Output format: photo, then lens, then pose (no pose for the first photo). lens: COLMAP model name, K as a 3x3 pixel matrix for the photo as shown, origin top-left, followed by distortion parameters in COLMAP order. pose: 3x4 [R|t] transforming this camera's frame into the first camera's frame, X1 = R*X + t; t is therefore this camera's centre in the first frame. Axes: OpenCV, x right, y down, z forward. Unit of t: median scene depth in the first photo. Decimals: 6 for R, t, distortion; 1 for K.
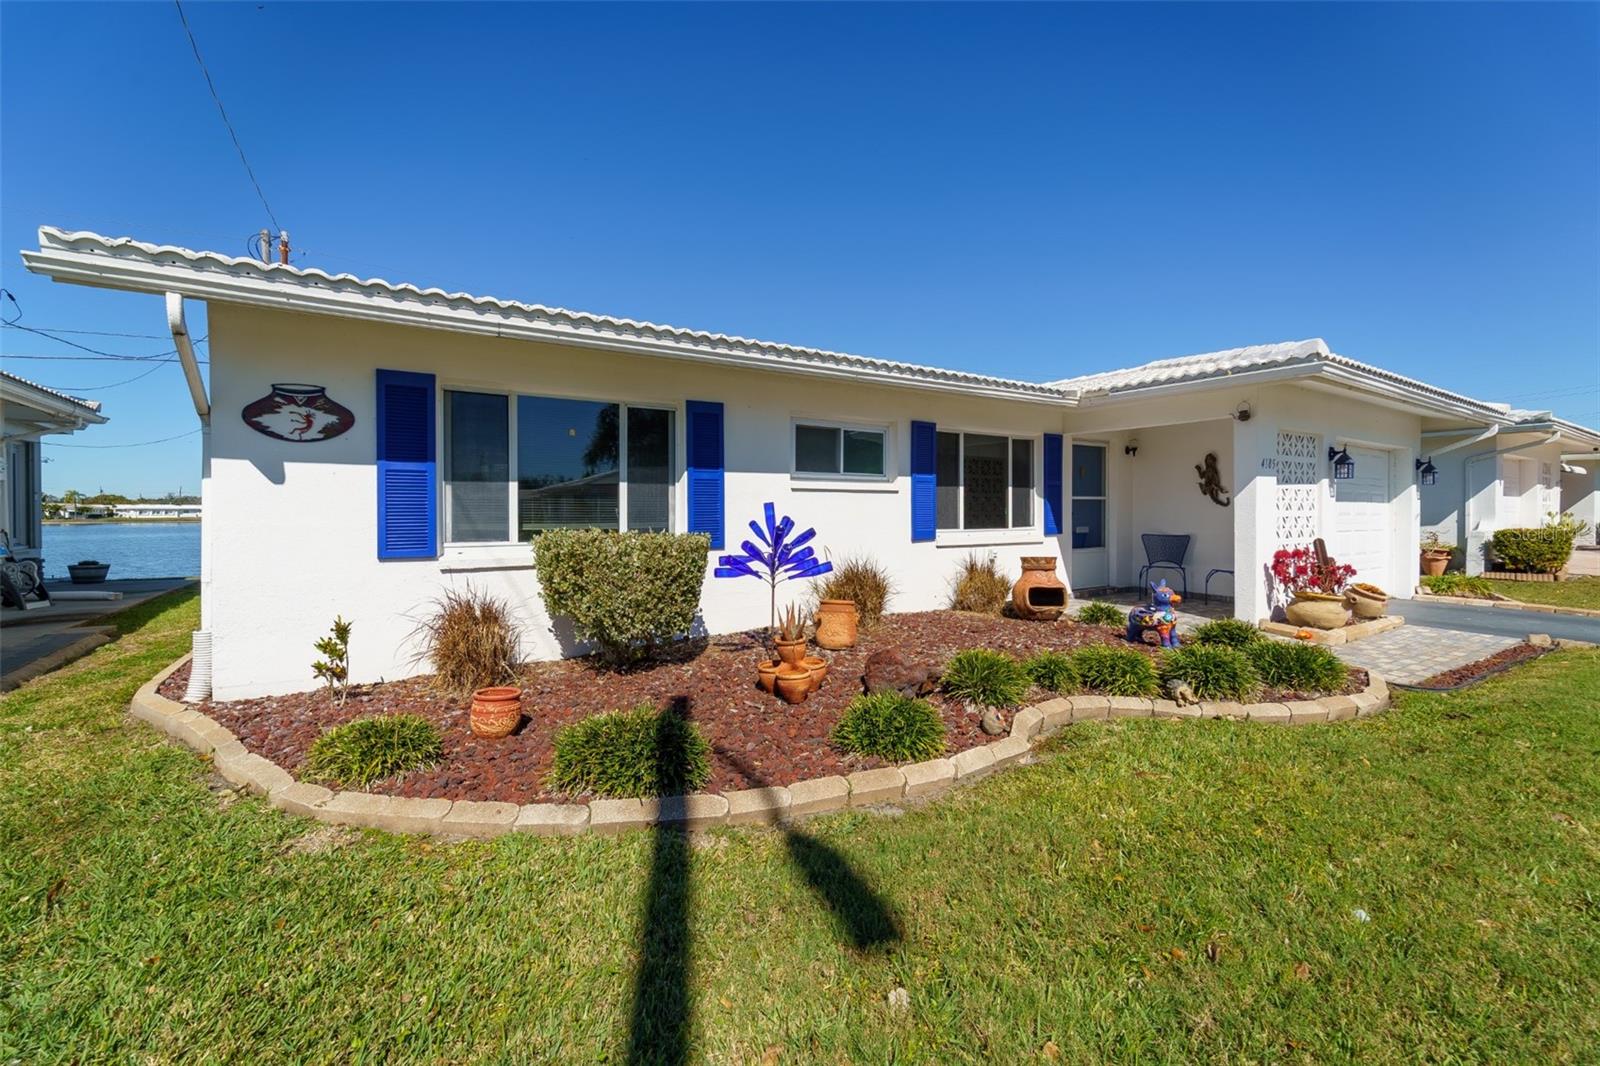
lens RADIAL K [[646.3, 0, 797.0], [0, 646.3, 515.4], [0, 0, 1]] dist [0.002173, -0.000278]
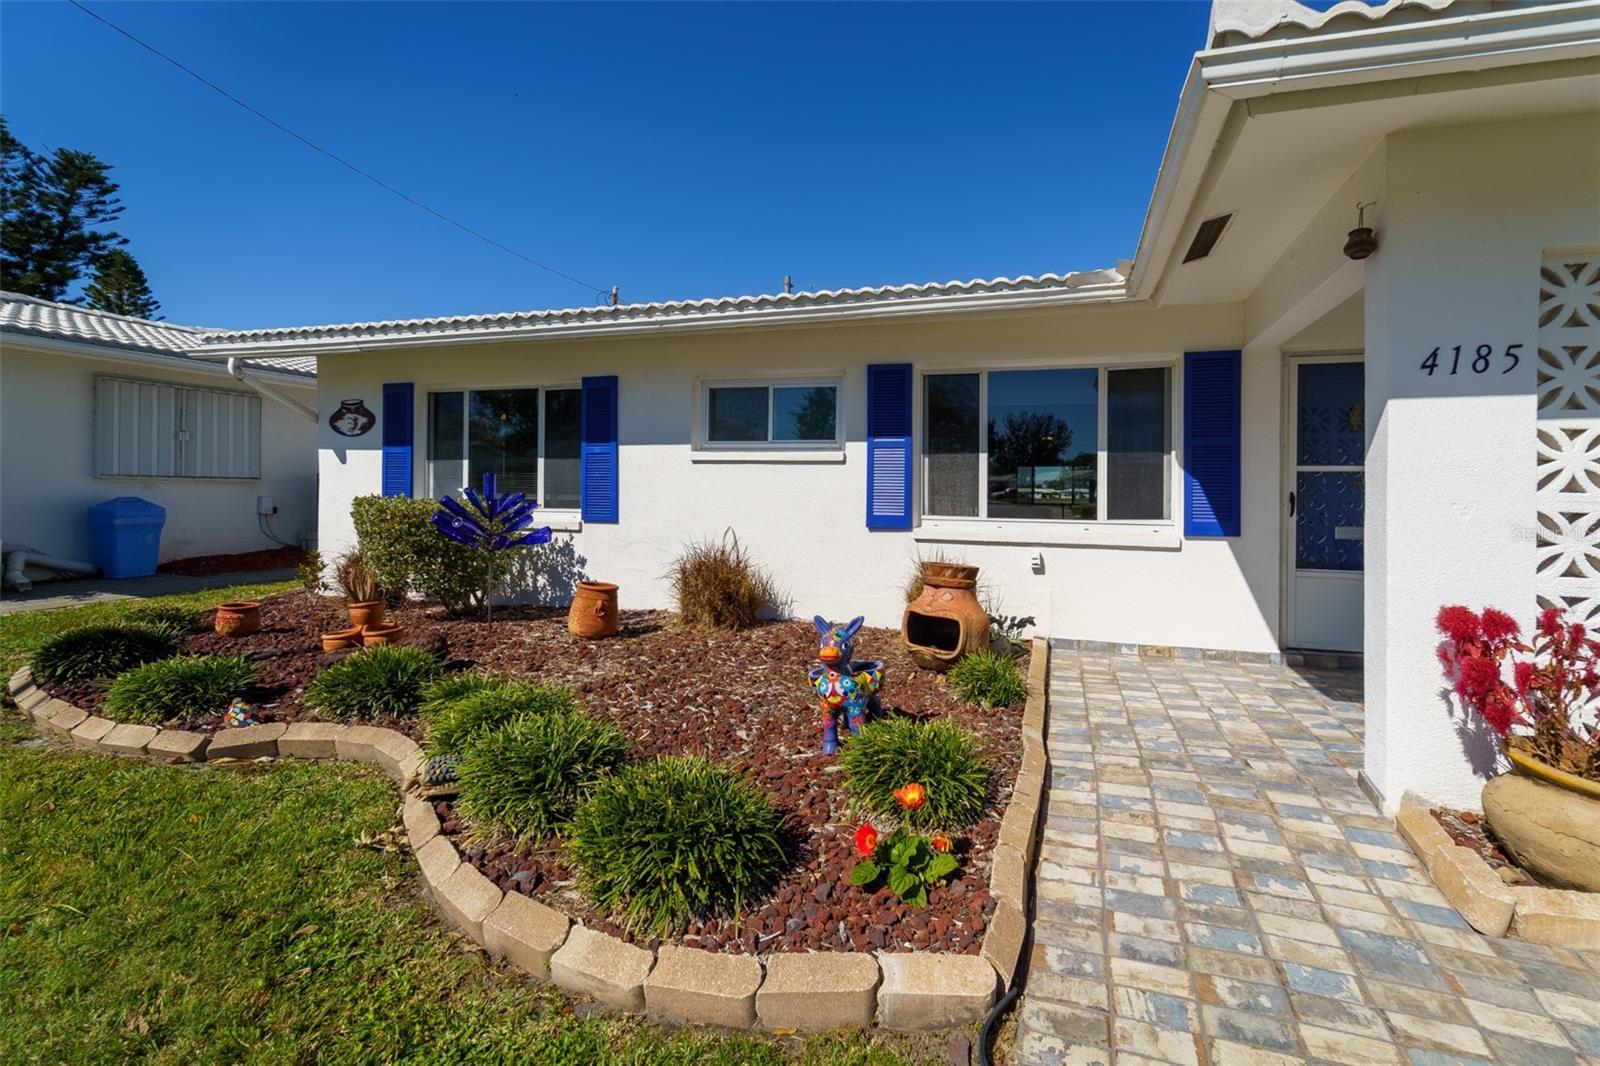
lens RADIAL K [[680.4, 0, 865.0], [0, 680.4, 493.0], [0, 0, 1]] dist [0.012173, 0.000256]
pose [[0.665675, 0.017464, -0.746037, 0.819003], [-0.017484, 0.999817, 0.007805, -0.007957], [0.746037, 0.007848, 0.665859, 0.526984]]
